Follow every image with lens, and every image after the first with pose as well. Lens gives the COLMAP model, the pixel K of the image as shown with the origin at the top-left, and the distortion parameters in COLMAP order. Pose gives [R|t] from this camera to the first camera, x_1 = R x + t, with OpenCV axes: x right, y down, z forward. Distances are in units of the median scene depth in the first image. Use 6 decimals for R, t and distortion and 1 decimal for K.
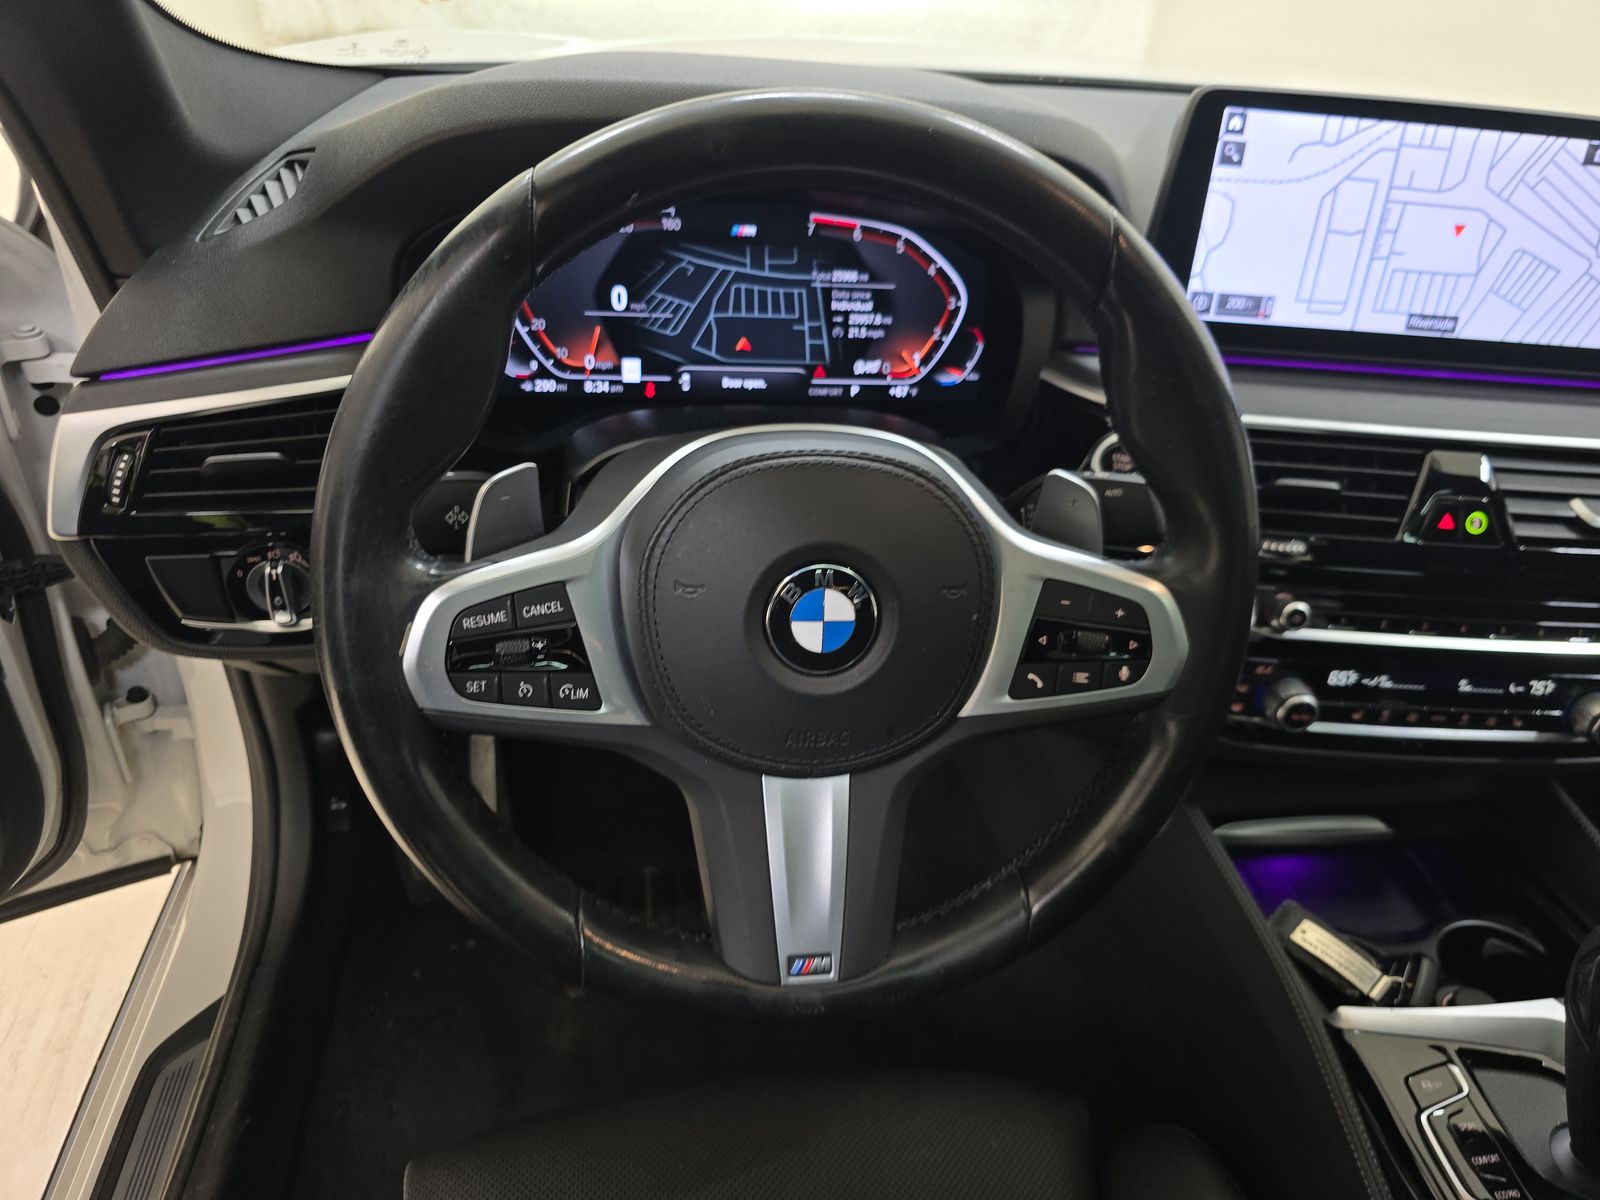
lens RADIAL K [[1082.6, 0, 797.6], [0, 1082.6, 594.0], [0, 0, 1]] dist [0.030128, -0.051357]
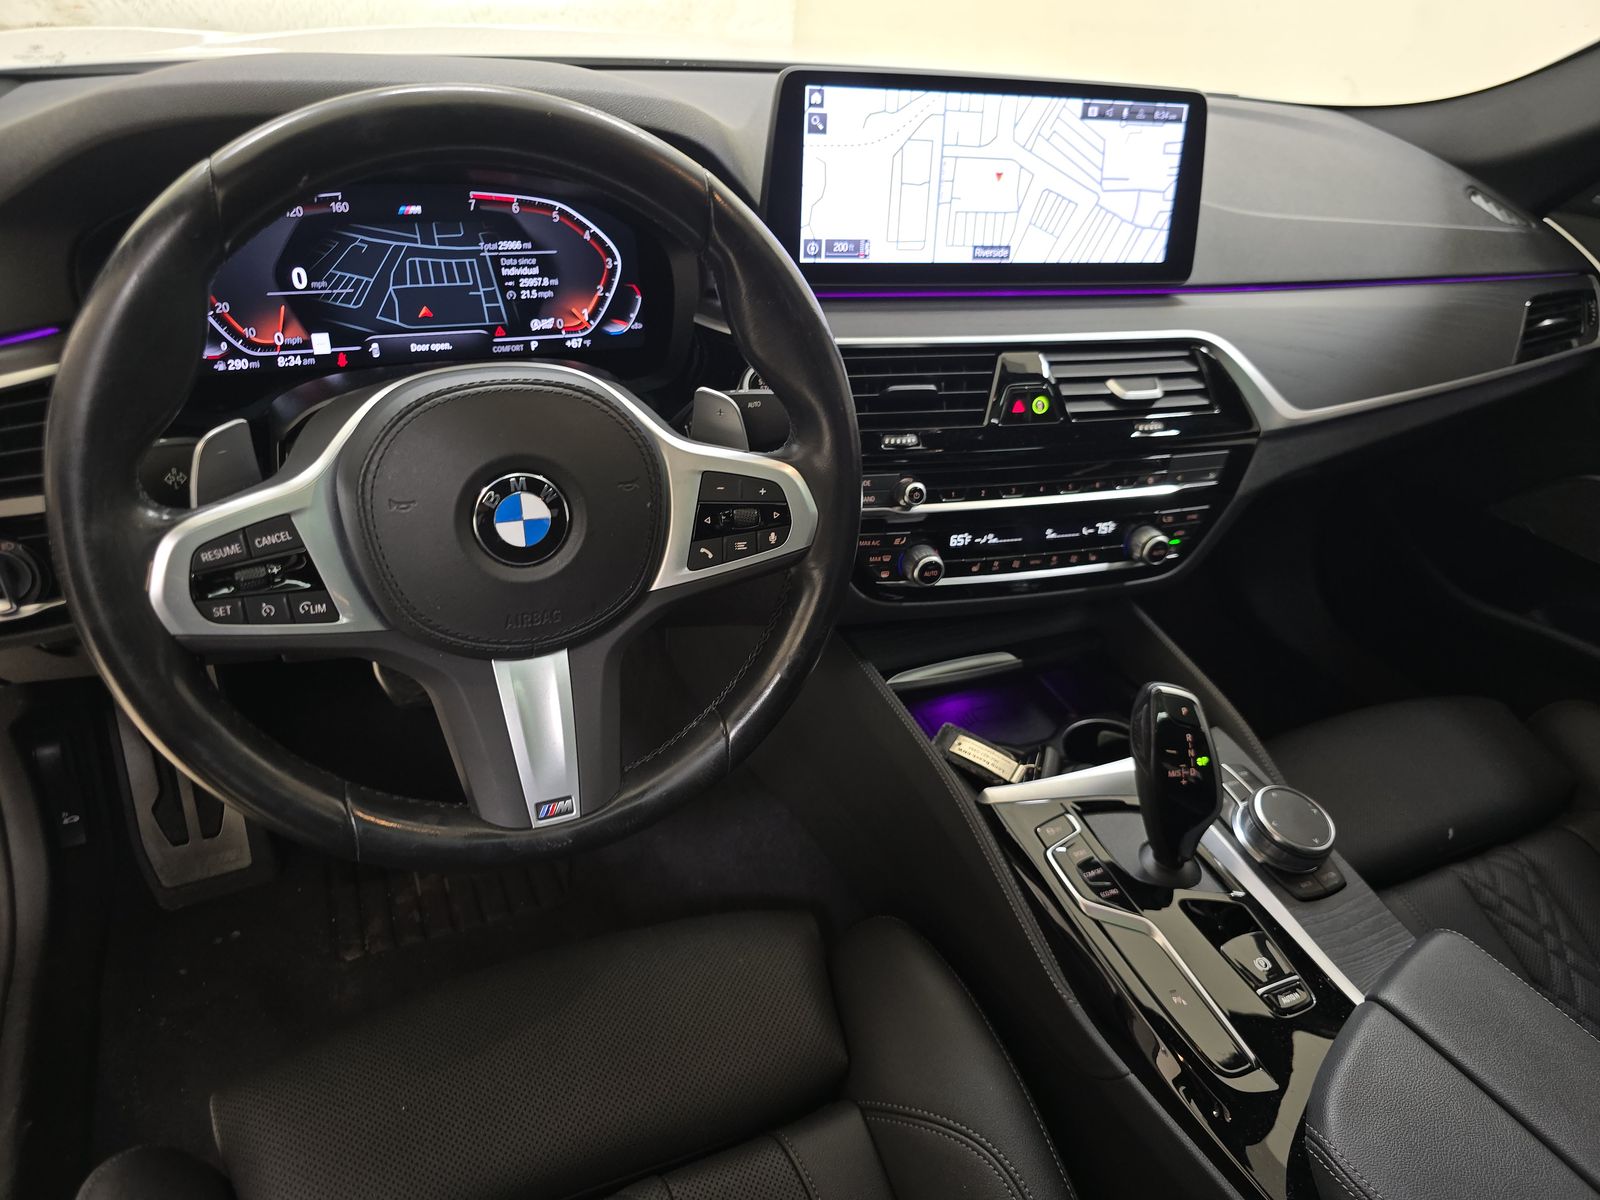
lens RADIAL K [[1092.3, 0, 800.0], [0, 1092.3, 600.0], [0, 0, 1]] dist [0.037843, -0.053928]
pose [[0.962442, -0.140133, 0.232524, 0.018230], [0.136334, 0.990133, 0.032413, 0.084582], [-0.234772, 0.000505, 0.972050, -0.199660]]
